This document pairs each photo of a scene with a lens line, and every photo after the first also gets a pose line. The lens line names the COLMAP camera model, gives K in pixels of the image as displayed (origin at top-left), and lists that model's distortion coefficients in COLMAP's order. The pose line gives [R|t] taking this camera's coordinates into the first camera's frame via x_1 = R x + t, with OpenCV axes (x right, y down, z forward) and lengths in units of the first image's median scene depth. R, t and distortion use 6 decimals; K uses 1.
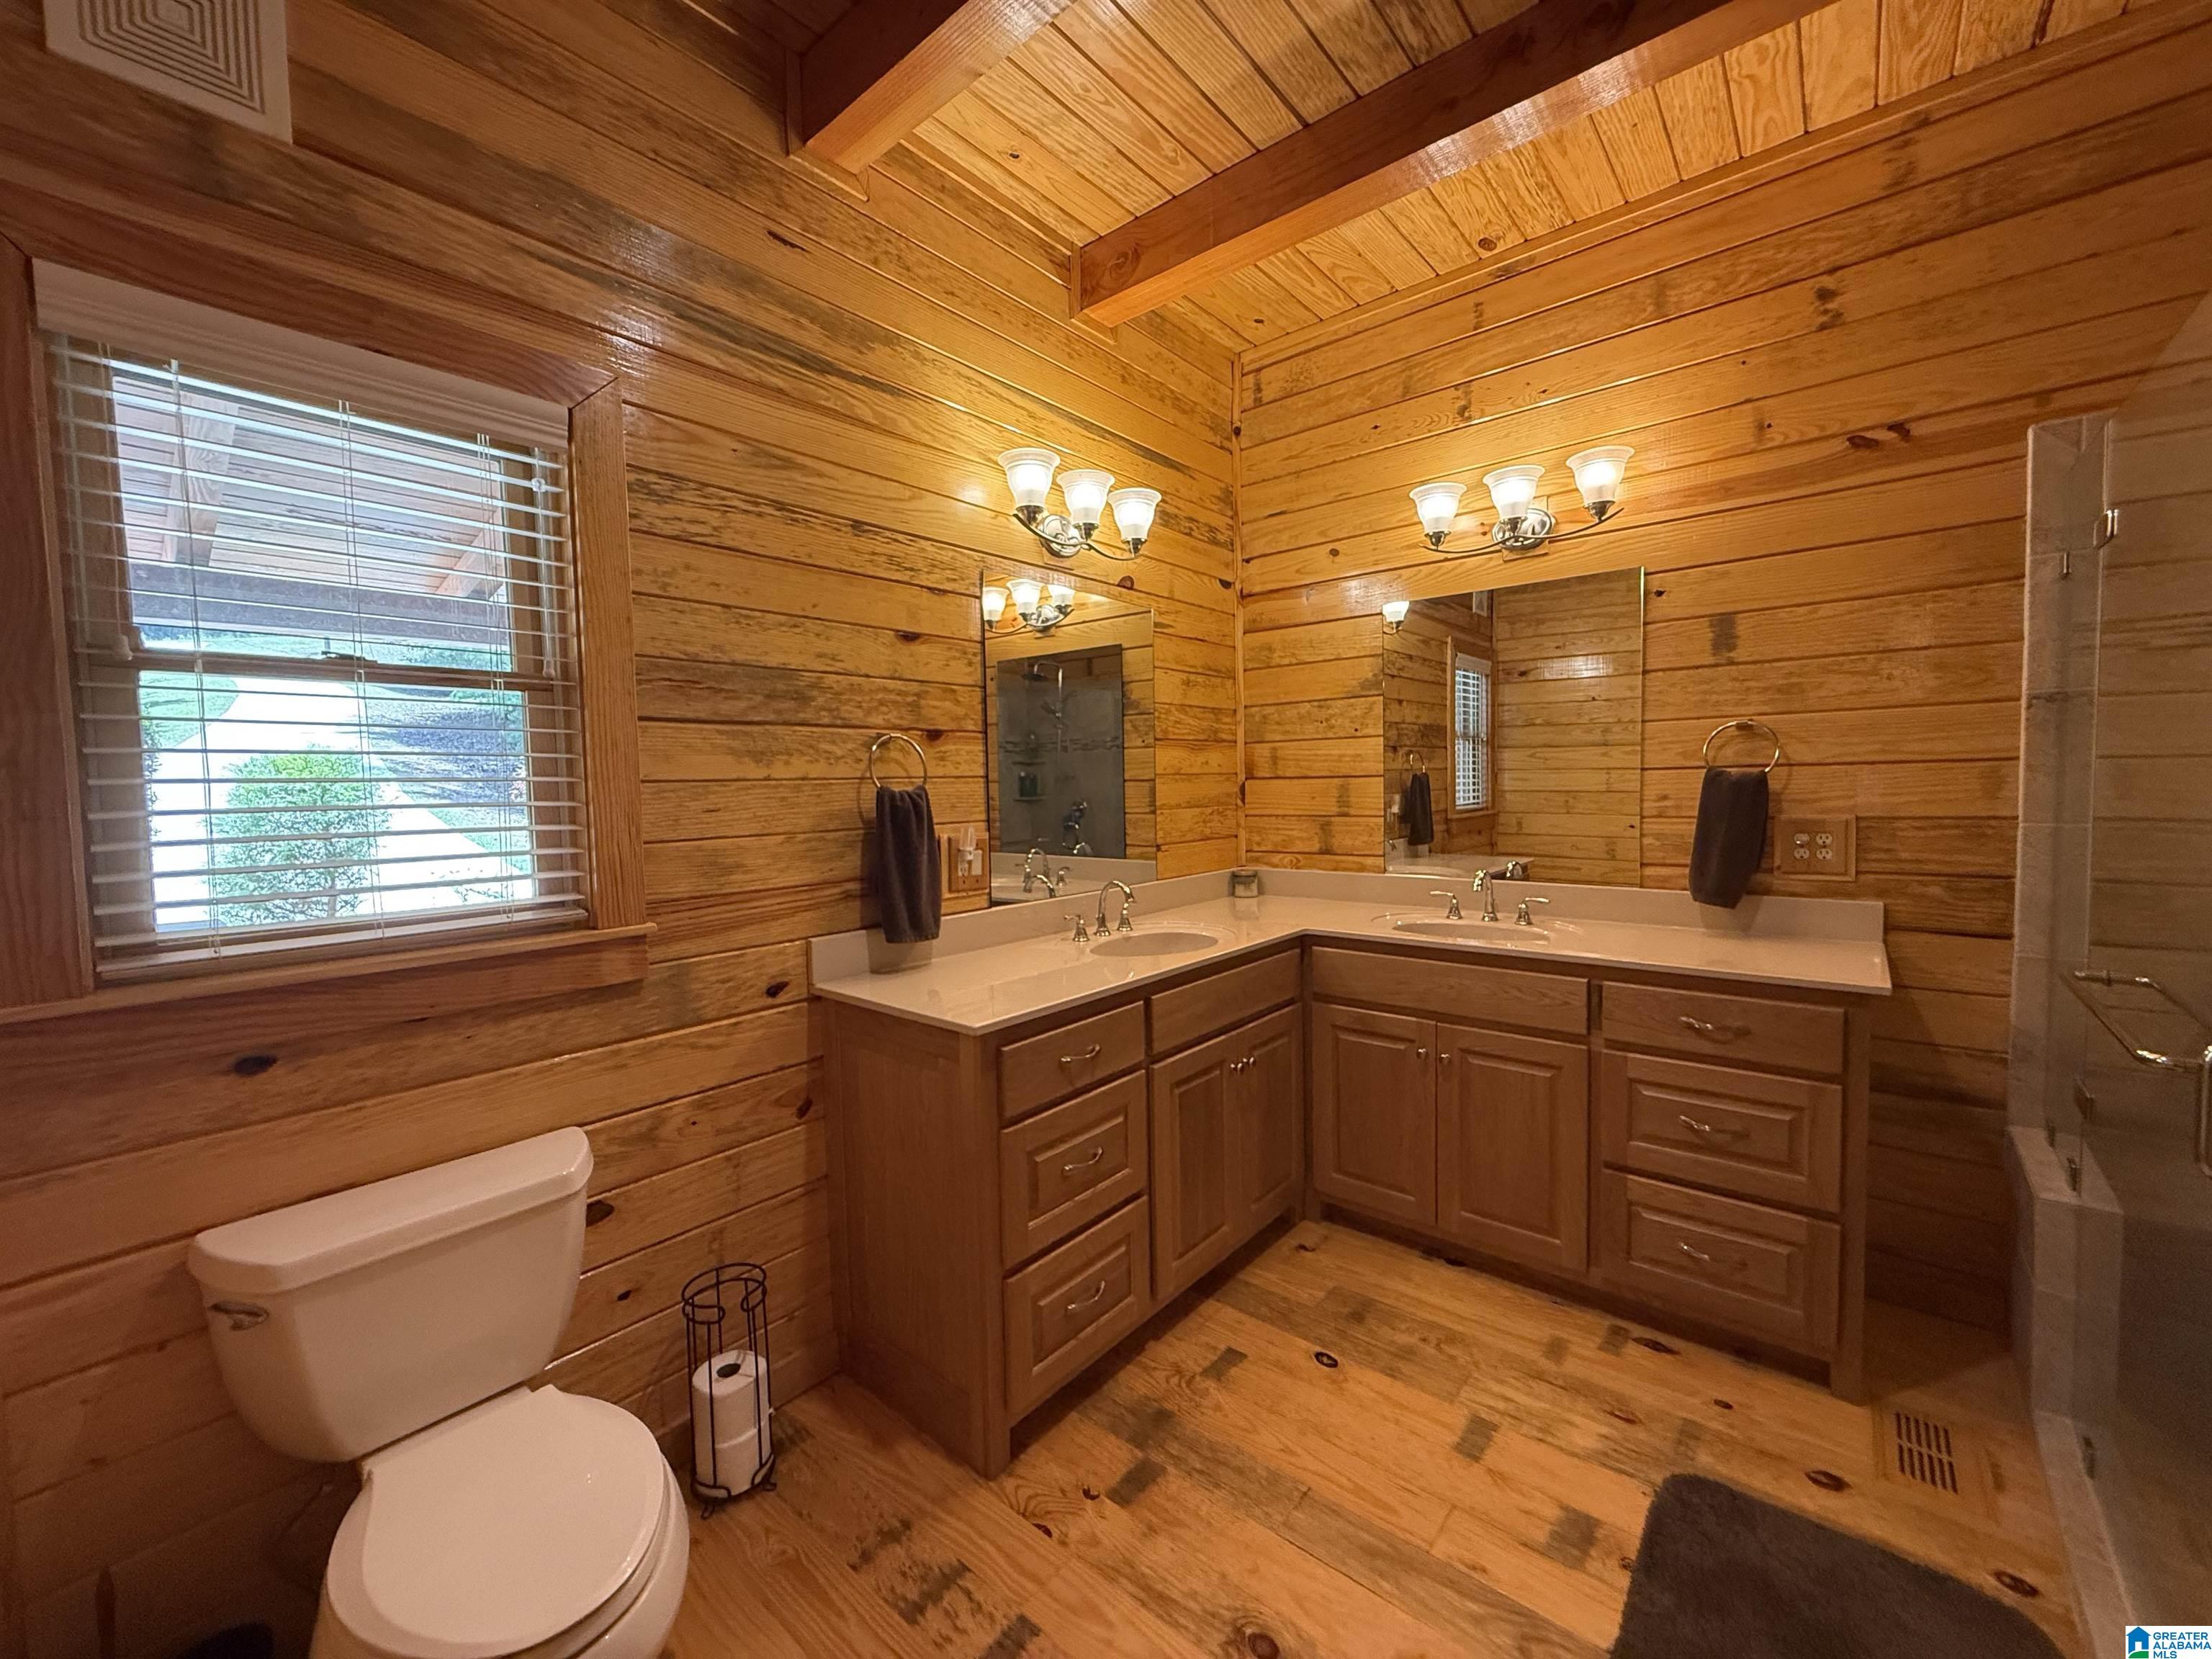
lens RADIAL K [[882.0, 0, 1099.2], [0, 882.0, 825.9], [0, 0, 1]] dist [0.000569, -0.000259]
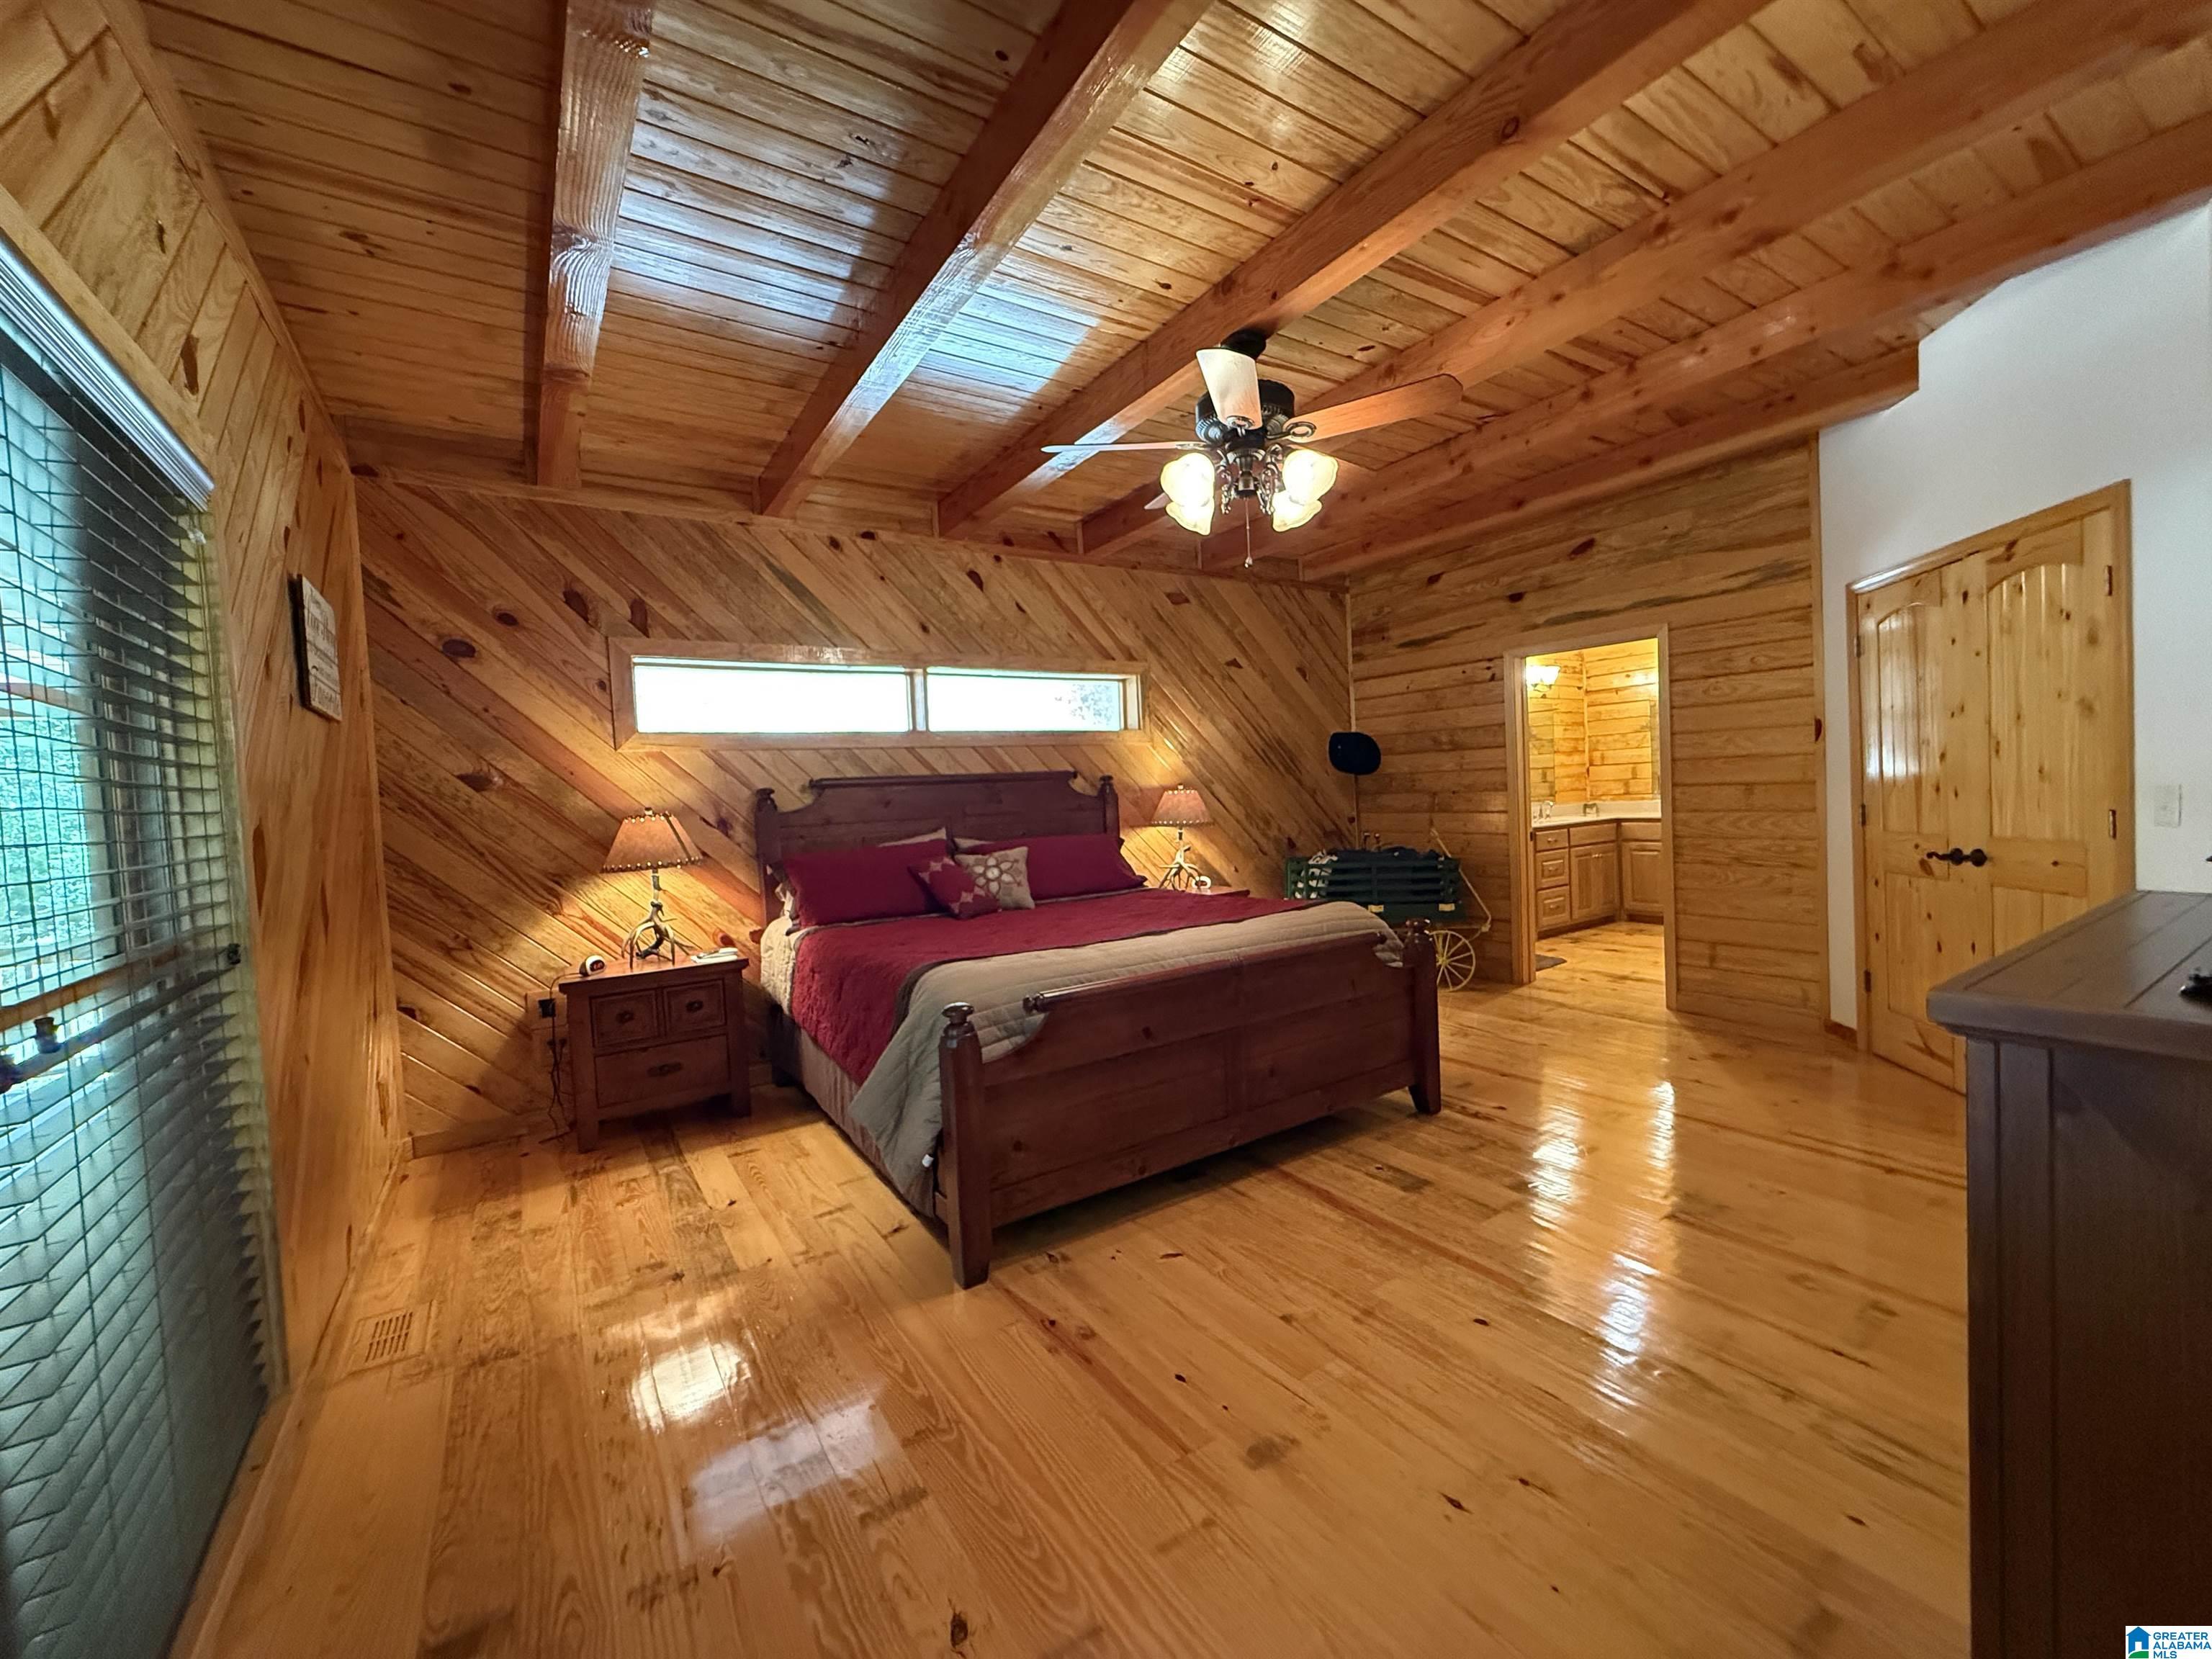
lens RADIAL K [[882.0, 0, 1104.2], [0, 882.0, 824.7], [0, 0, 1]] dist [0.000569, -0.000259]
pose [[0.958541, -0.017242, -0.284433, -0.668653], [0.016893, 0.999851, -0.003683, 0.149409], [0.284454, -0.001275, 0.958689, -2.683974]]
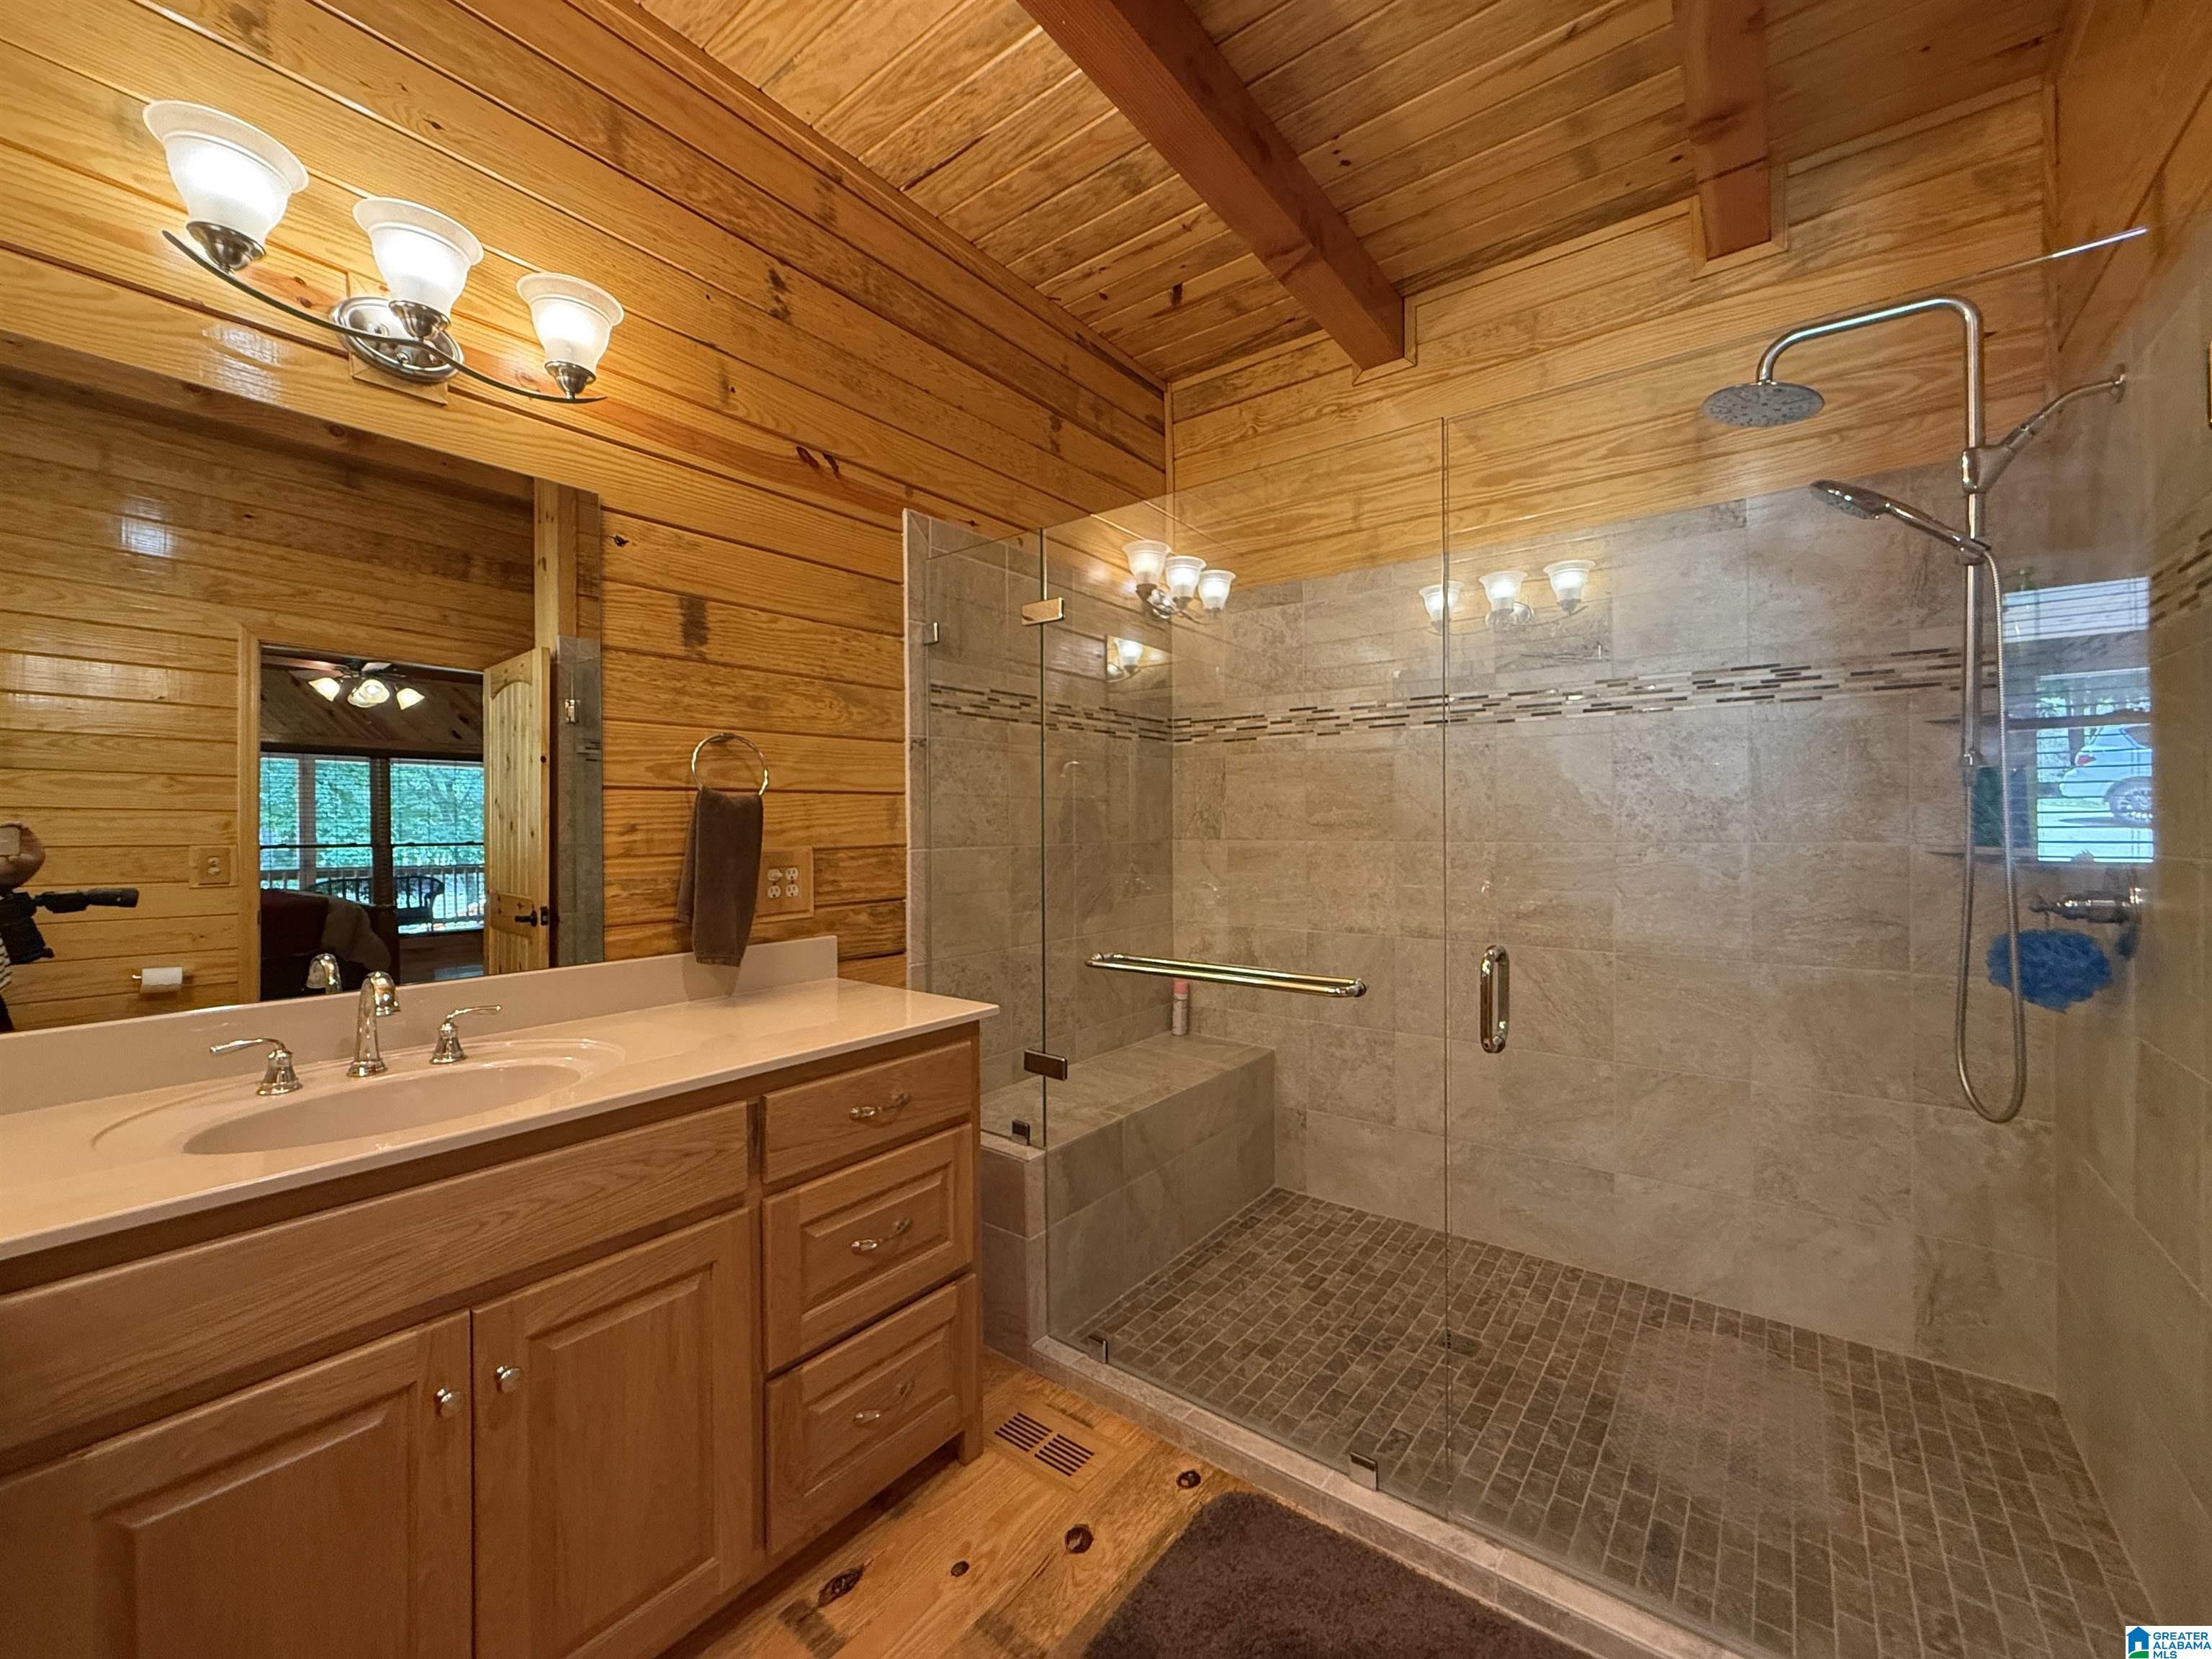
lens RADIAL K [[882.0, 0, 1102.1], [0, 882.0, 825.1], [0, 0, 1]] dist [0.000569, -0.000259]
pose [[-0.048961, 0.020388, 0.998593, -0.099078], [0.058934, 0.998109, -0.017488, -0.000458], [-0.997061, 0.057994, -0.050070, 0.738699]]
